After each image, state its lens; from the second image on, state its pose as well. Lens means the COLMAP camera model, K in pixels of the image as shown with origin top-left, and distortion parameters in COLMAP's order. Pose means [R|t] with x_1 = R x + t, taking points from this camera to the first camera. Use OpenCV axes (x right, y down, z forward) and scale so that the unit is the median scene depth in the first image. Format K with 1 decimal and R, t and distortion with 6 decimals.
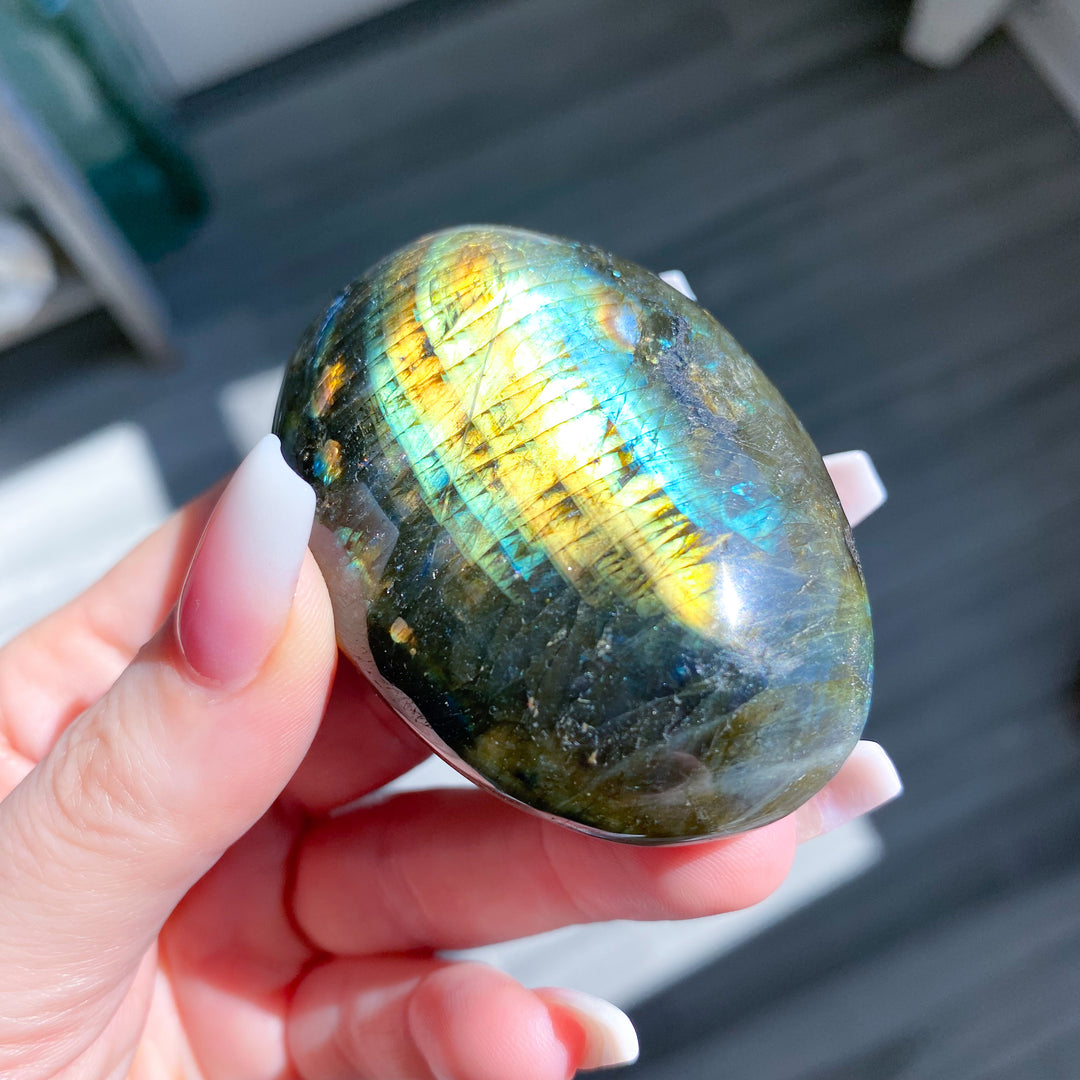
lens RADIAL K [[1198.5, 0, 540.9], [0, 1198.5, 546.4], [0, 0, 1]] dist [0.019846, -0.040788]
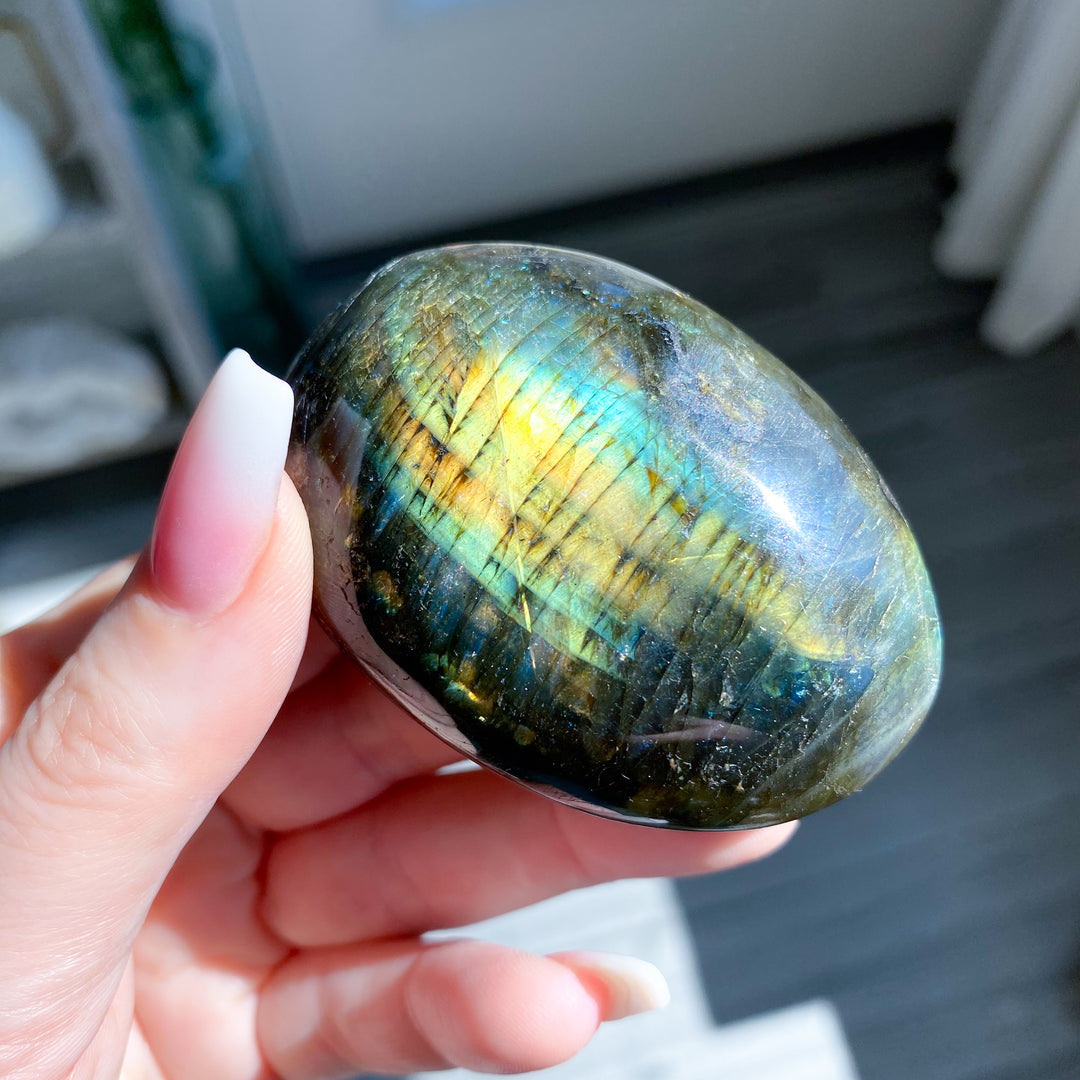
lens RADIAL K [[1198.5, 0, 540.9], [0, 1198.5, 546.4], [0, 0, 1]] dist [0.019846, -0.040788]
pose [[0.933848, -0.343039, 0.101255, -0.149306], [0.302319, 0.908320, 0.289062, -0.362871], [-0.191131, -0.239329, 0.951940, 0.055515]]
